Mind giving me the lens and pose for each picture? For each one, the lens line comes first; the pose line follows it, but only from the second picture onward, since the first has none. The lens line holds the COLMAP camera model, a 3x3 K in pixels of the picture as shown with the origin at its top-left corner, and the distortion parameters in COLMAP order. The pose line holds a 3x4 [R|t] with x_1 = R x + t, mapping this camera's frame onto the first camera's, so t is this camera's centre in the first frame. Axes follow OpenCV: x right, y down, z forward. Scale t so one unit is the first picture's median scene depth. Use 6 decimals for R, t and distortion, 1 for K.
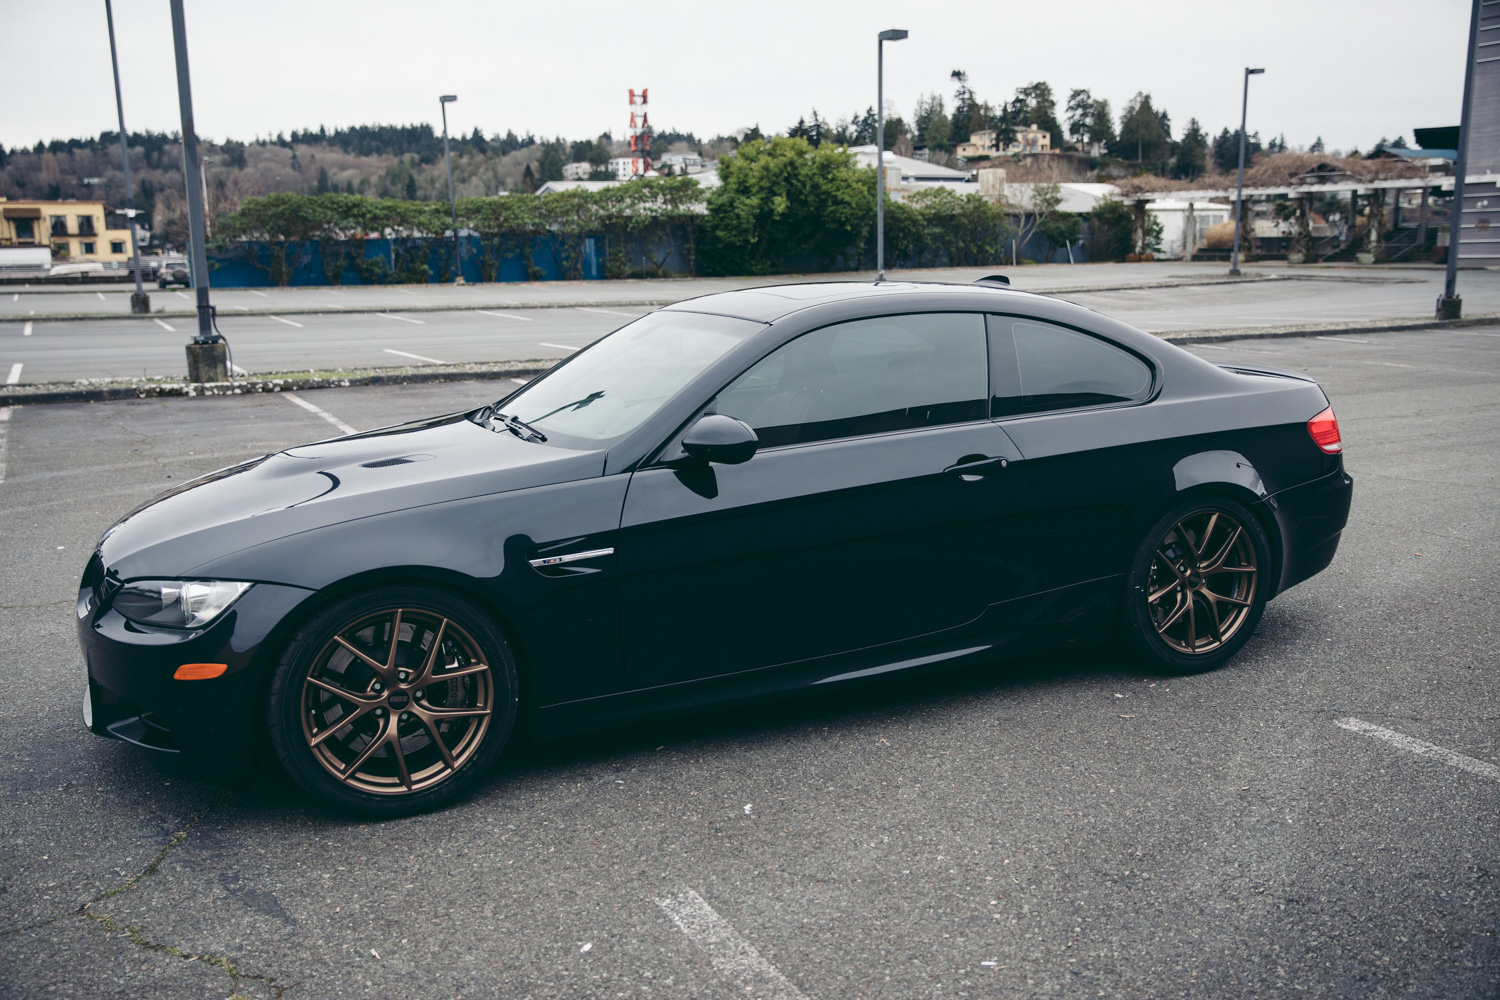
lens RADIAL K [[1280.1, 0, 747.9], [0, 1280.1, 500.4], [0, 0, 1]] dist [-0.008902, 0.005087]
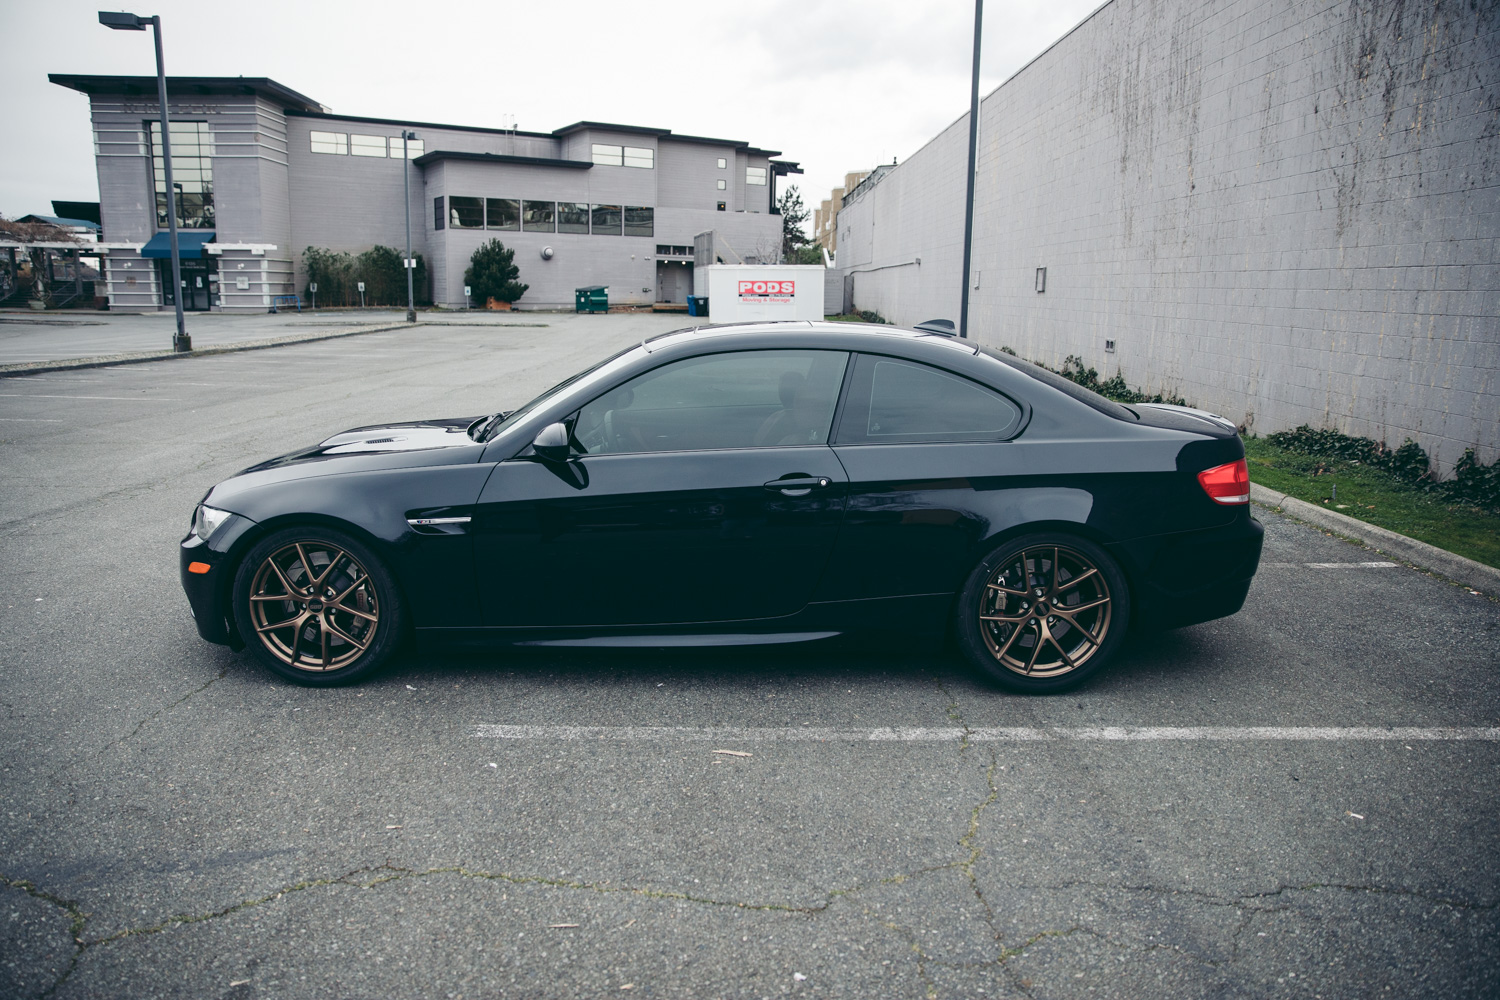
lens RADIAL K [[1054.2, 0, 685.6], [0, 1054.2, 506.4], [0, 0, 1]] dist [-0.107901, 0.071759]
pose [[0.468157, -0.144321, 0.871780, -0.139168], [0.139685, 0.986255, 0.088260, -0.002645], [-0.872535, 0.080455, 0.481882, 0.027737]]
